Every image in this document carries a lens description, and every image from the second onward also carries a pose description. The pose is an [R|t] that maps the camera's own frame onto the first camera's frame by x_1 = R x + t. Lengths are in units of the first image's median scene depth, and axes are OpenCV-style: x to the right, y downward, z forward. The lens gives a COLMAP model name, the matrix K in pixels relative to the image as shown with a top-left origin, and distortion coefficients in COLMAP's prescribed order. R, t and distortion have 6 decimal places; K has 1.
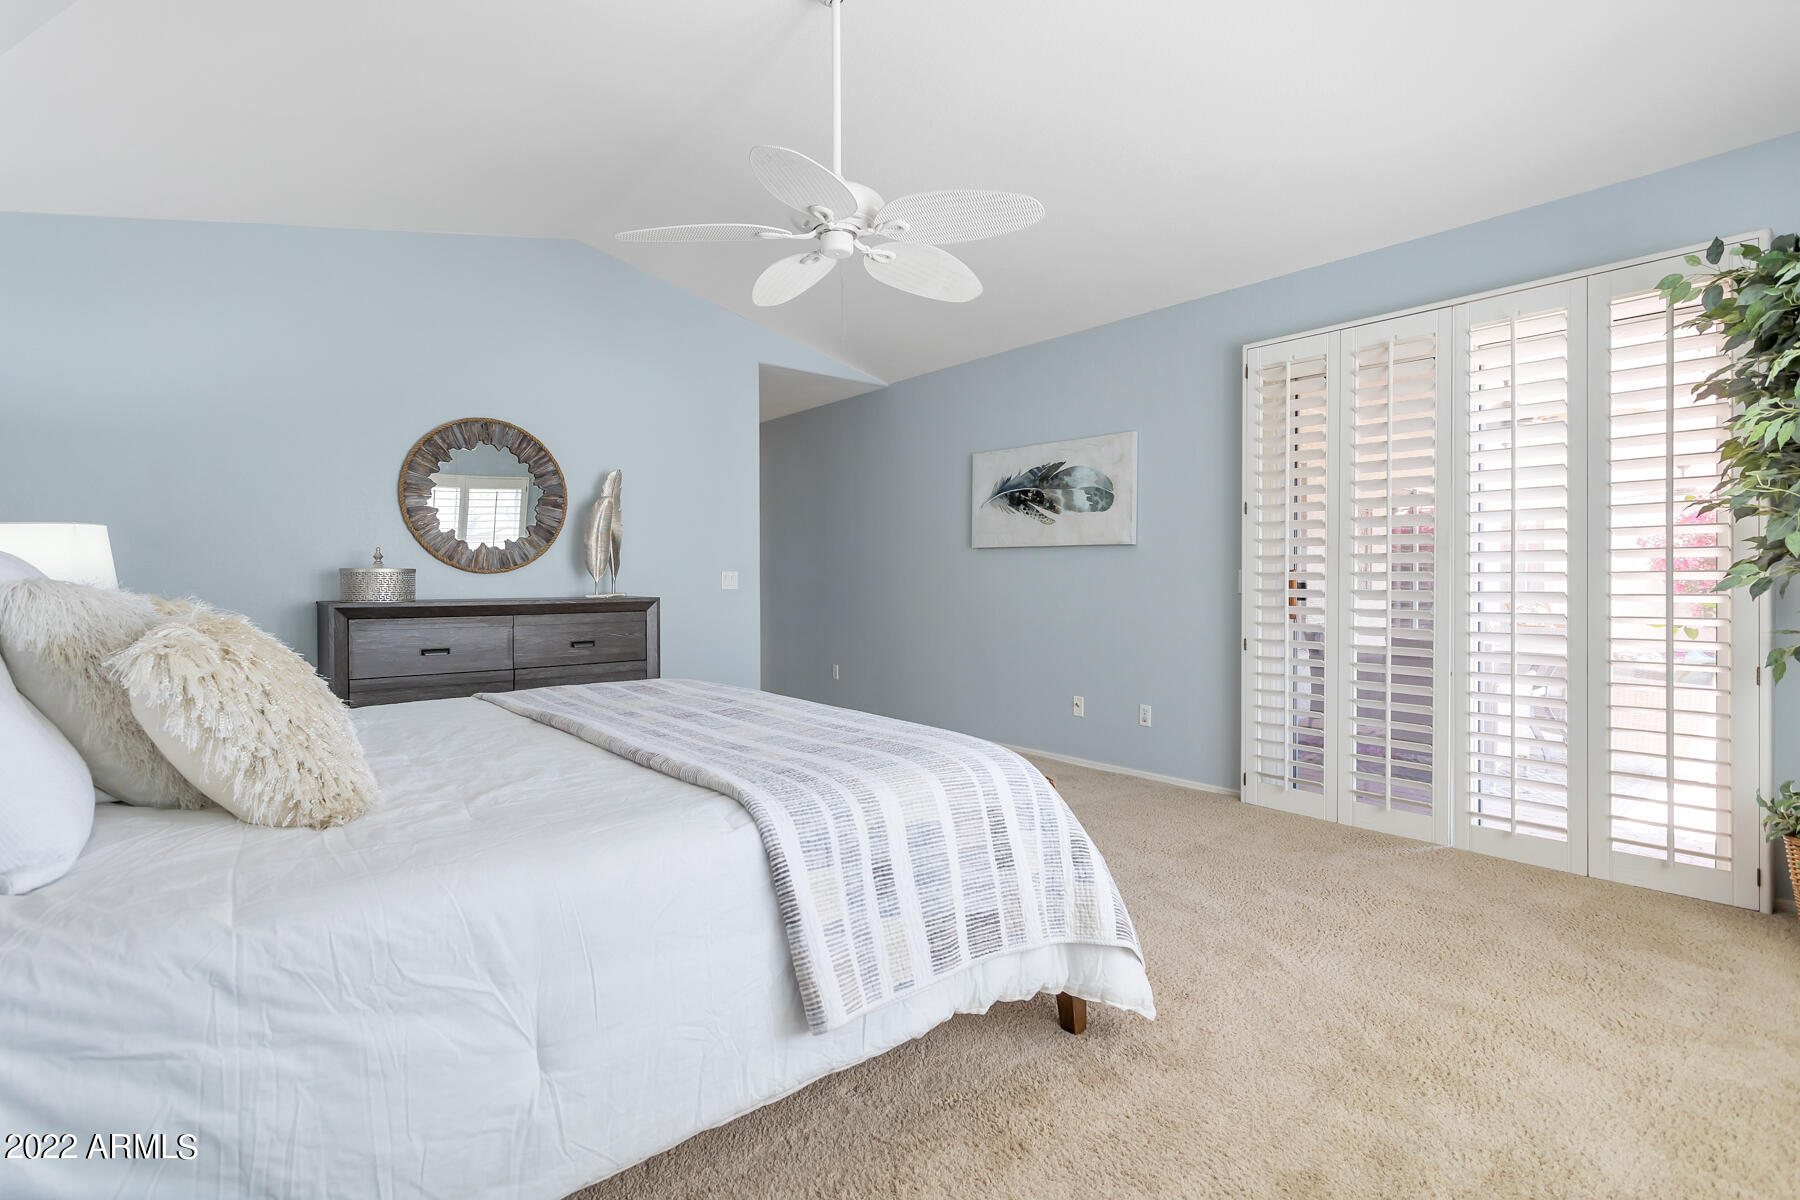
lens RADIAL K [[848.1, 0, 905.8], [0, 848.1, 587.6], [0, 0, 1]] dist [0.000014, 0.000036]
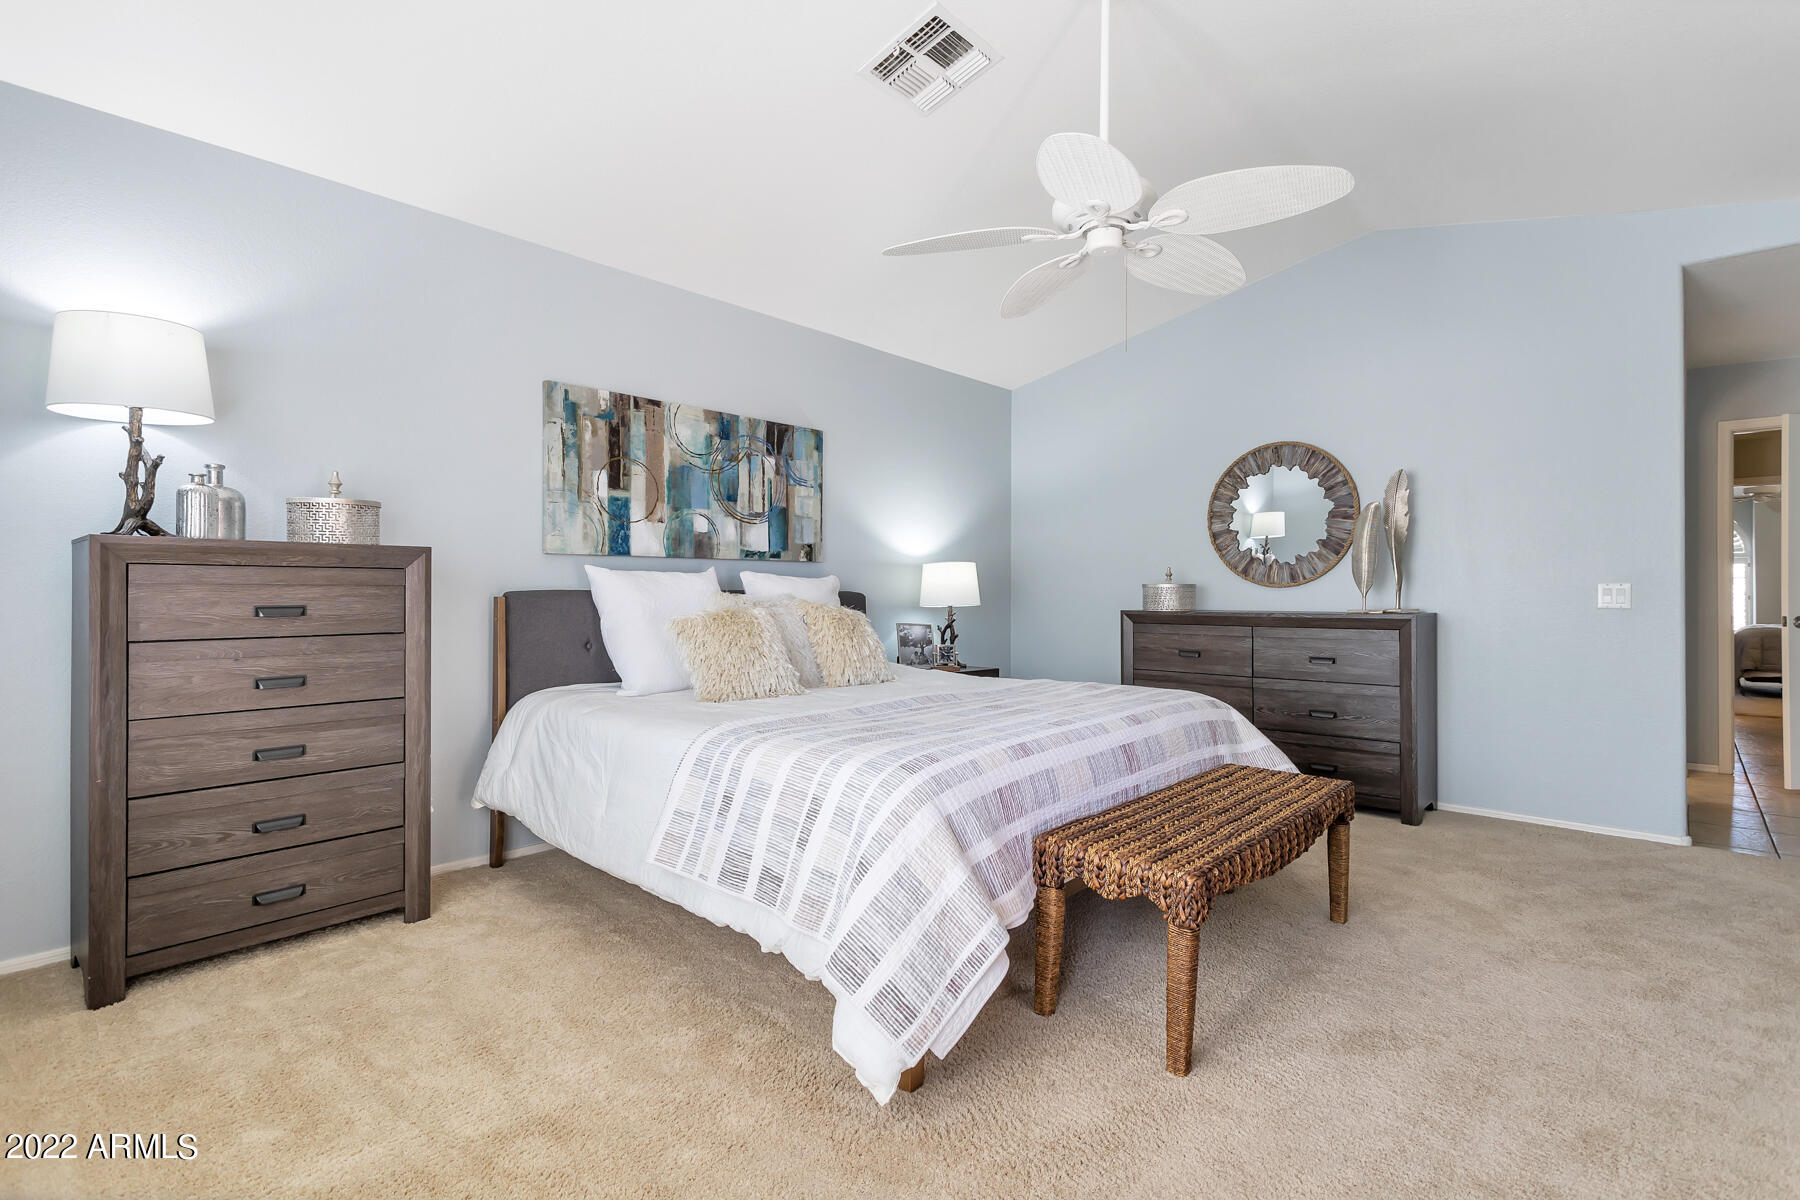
lens RADIAL K [[848.1, 0, 905.4], [0, 848.1, 590.2], [0, 0, 1]] dist [0.000014, 0.000036]
pose [[0.124844, -0.000636, -0.992176, 1.276831], [-0.012286, 0.999922, -0.002187, -0.011921], [0.992100, 0.012463, 0.124826, 1.012956]]
